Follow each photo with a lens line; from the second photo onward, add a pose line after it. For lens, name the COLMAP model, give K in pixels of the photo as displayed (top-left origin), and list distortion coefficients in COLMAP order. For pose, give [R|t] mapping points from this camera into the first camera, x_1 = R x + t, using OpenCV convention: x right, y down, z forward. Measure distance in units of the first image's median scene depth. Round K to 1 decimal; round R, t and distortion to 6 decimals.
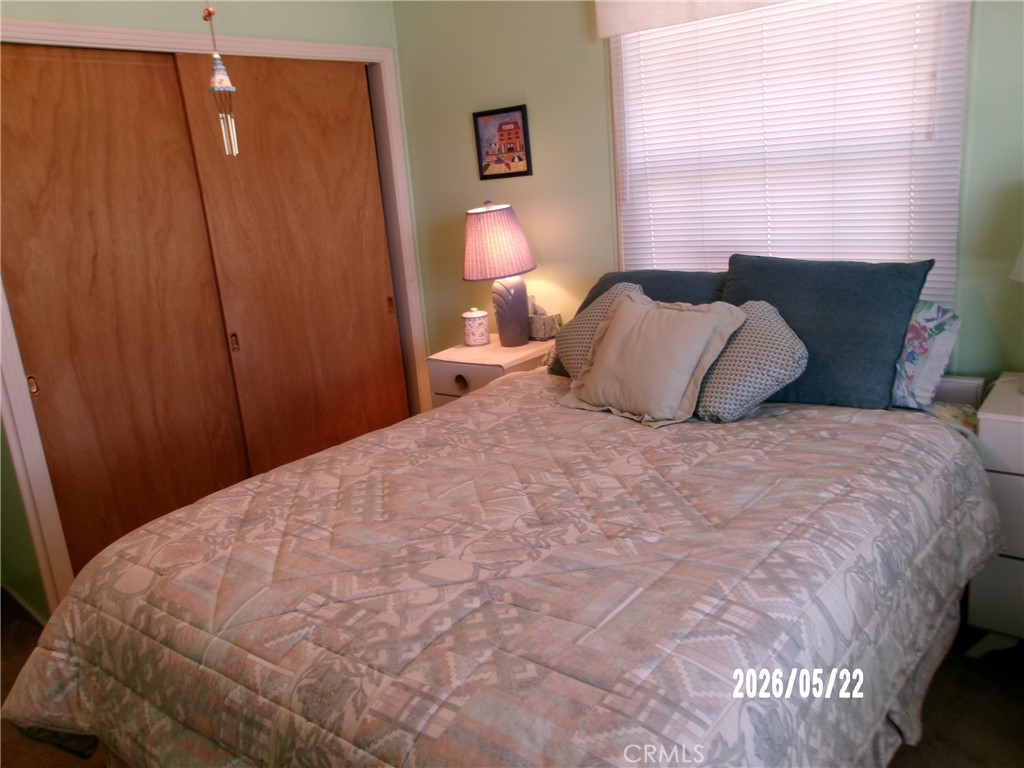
lens RADIAL K [[803.9, 0, 517.7], [0, 803.9, 380.1], [0, 0, 1]] dist [-0.015678, 0.029060]
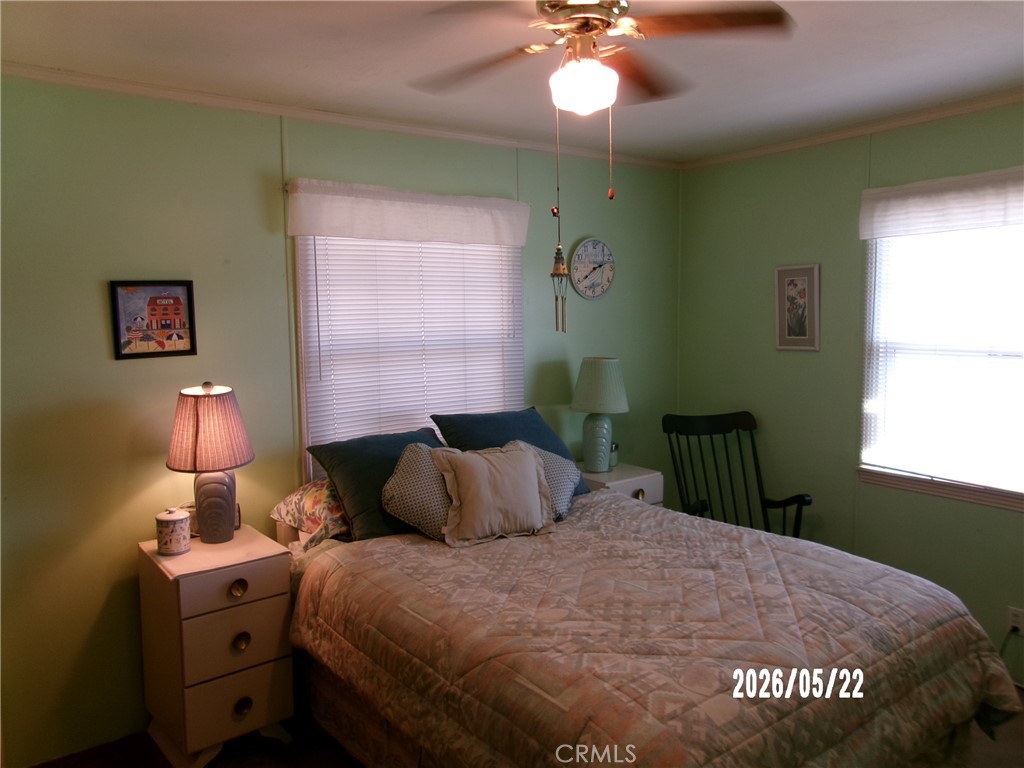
lens RADIAL K [[803.9, 0, 519.0], [0, 803.9, 381.9], [0, 0, 1]] dist [-0.015678, 0.029060]
pose [[0.244572, -0.016889, 0.969484, -1.143468], [0.235625, 0.970913, -0.042528, -0.143605], [-0.940566, 0.238836, 0.241438, 0.638267]]
